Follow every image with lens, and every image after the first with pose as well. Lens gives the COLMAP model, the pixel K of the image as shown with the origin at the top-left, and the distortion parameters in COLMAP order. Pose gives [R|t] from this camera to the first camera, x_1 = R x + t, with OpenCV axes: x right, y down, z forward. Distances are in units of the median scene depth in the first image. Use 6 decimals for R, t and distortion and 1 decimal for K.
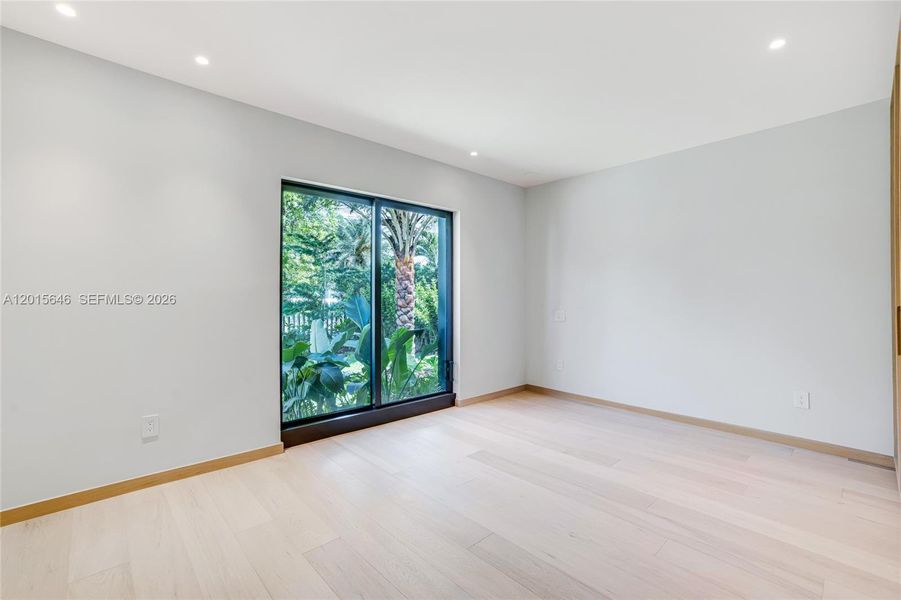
lens RADIAL K [[389.8, 0, 458.4], [0, 389.8, 300.8], [0, 0, 1]] dist [-0.021139, 0.002432]
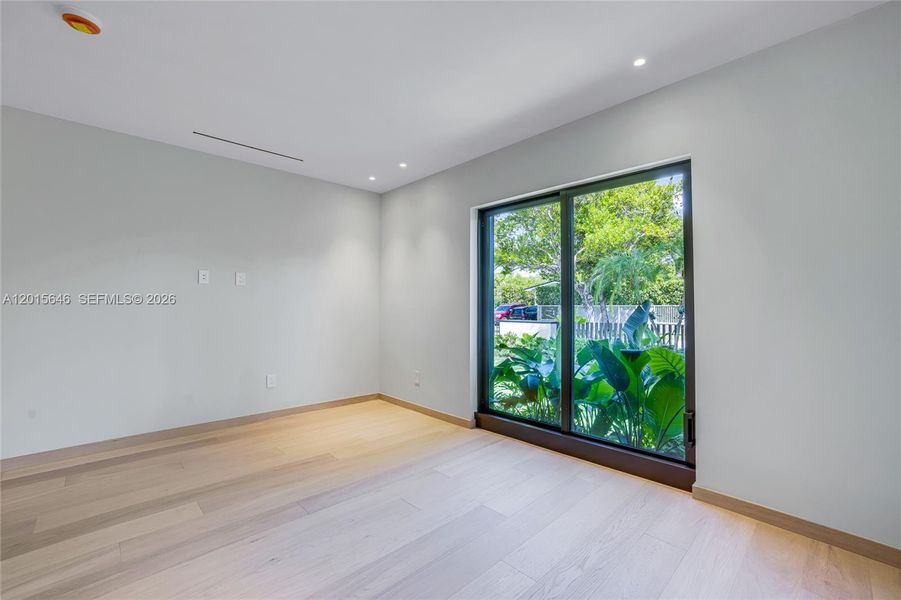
lens RADIAL K [[389.8, 0, 447.1], [0, 389.8, 300.3], [0, 0, 1]] dist [-0.021139, 0.002432]
pose [[0.002554, -0.007263, -0.999970, 0.784996], [-0.004284, 0.999964, -0.007274, -0.012367], [0.999988, 0.004303, 0.002523, 0.896103]]
